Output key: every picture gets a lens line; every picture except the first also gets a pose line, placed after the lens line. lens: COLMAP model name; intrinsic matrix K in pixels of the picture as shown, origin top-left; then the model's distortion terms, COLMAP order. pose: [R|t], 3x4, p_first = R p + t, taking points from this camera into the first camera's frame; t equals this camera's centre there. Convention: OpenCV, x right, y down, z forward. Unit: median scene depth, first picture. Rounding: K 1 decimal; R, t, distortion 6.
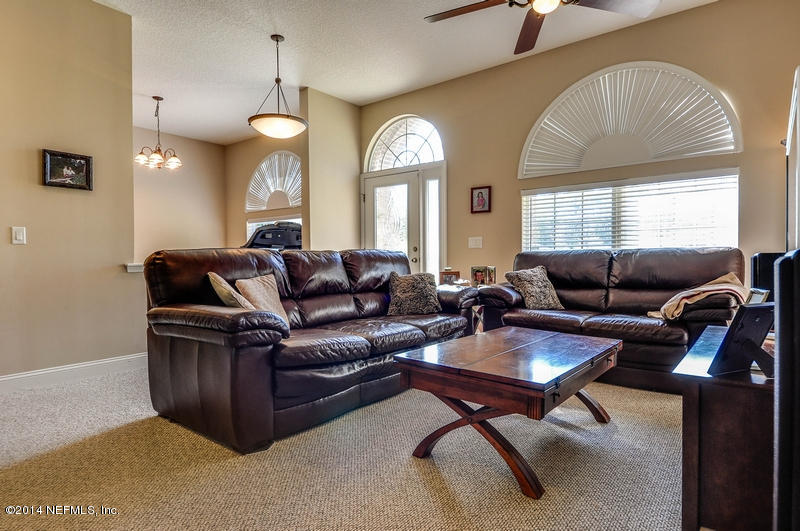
lens RADIAL K [[438.1, 0, 395.4], [0, 438.1, 262.7], [0, 0, 1]] dist [0.004480, 0.000336]
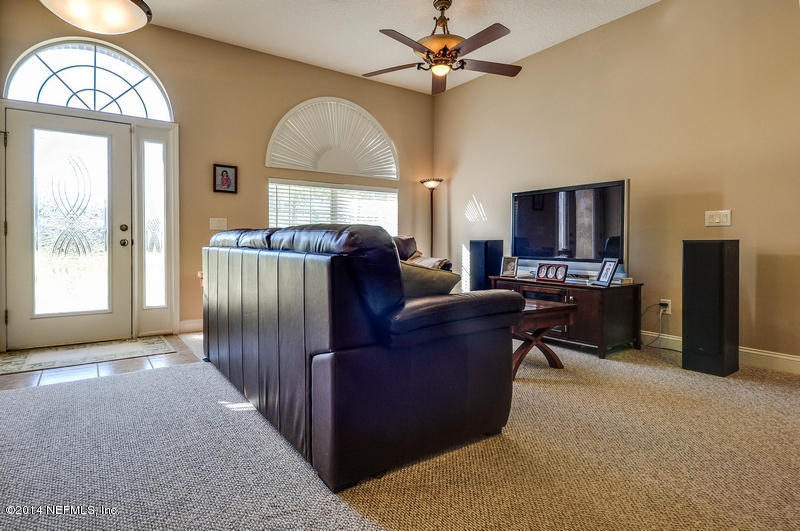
lens RADIAL K [[434.2, 0, 376.5], [0, 434.2, 238.0], [0, 0, 1]] dist [0.003523, -0.000079]
pose [[0.306539, 0.018033, 0.951687, -0.684442], [0.003289, 0.999794, -0.020004, 0.003551], [-0.951852, 0.009262, 0.306417, 0.469996]]
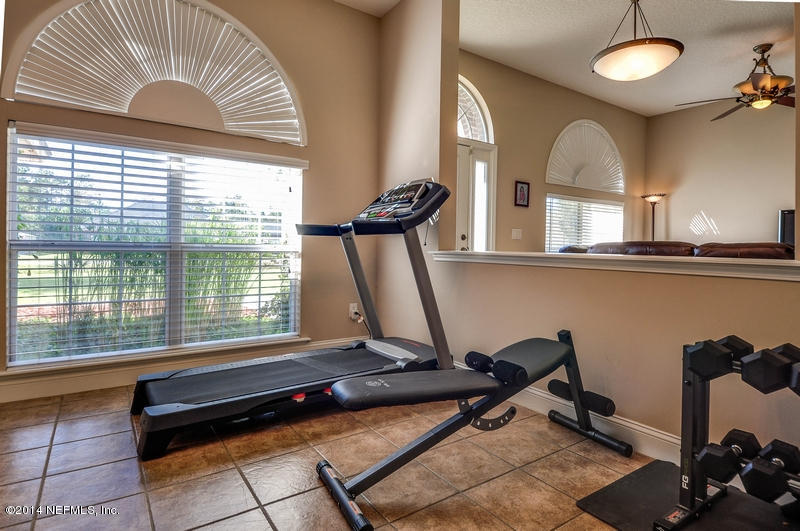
lens RADIAL K [[437.0, 0, 398.9], [0, 437.0, 249.6], [0, 0, 1]] dist [0.001731, -0.003039]
pose [[0.290641, 0.004050, 0.956824, -1.037774], [-0.009751, 0.999952, -0.001270, -0.006675], [-0.956783, -0.008961, 0.290666, 1.130957]]
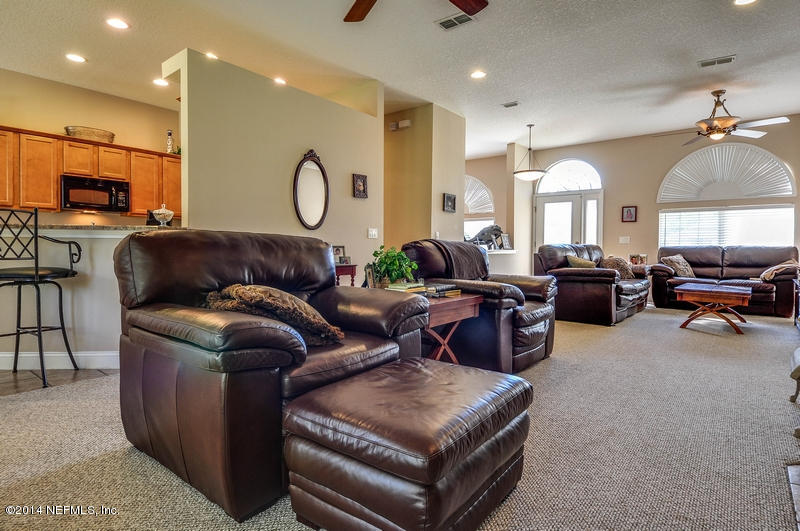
lens RADIAL K [[437.0, 0, 398.9], [0, 437.0, 249.6], [0, 0, 1]] dist [0.001731, -0.003039]
pose [[0.999917, 0.010427, -0.007529, -0.762379], [-0.010452, 0.999940, -0.003303, 0.005033], [0.007494, 0.003382, 0.999966, -0.753674]]
